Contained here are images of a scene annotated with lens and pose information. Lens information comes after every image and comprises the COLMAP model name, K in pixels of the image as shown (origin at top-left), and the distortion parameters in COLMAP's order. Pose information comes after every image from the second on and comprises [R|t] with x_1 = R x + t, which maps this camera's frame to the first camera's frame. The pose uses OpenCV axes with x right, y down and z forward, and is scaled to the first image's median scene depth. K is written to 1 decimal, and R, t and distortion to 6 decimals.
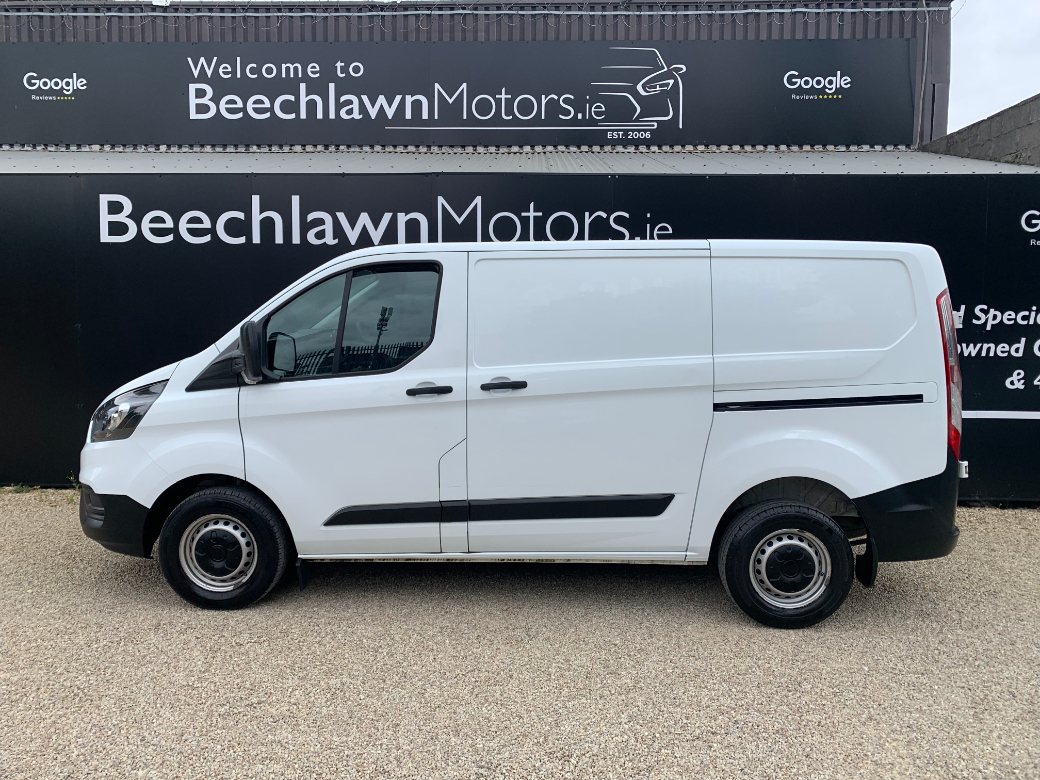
lens RADIAL K [[803.0, 0, 501.4], [0, 803.0, 386.2], [0, 0, 1]] dist [0.019972, 0.002530]
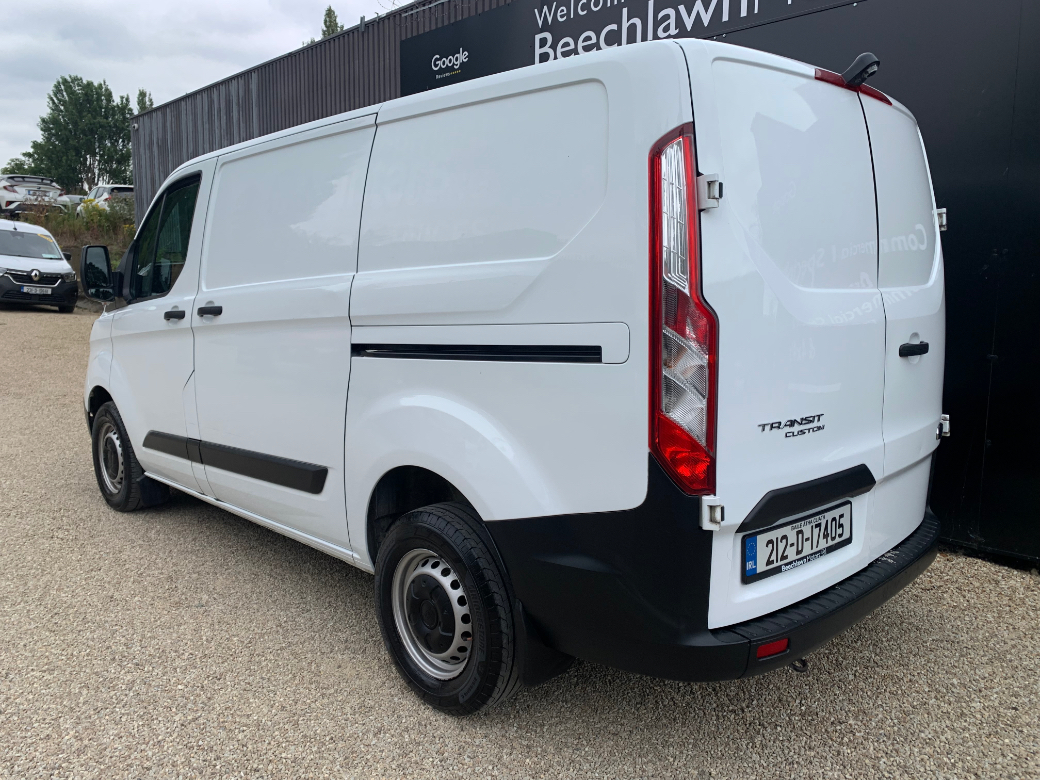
lens RADIAL K [[803.0, 0, 536.1], [0, 803.0, 386.1], [0, 0, 1]] dist [0.019972, 0.002530]
pose [[0.726183, 0.083940, -0.682358, 0.350223], [-0.053342, 0.996406, 0.065805, 0.001530], [0.685429, -0.011388, 0.728050, 0.251970]]
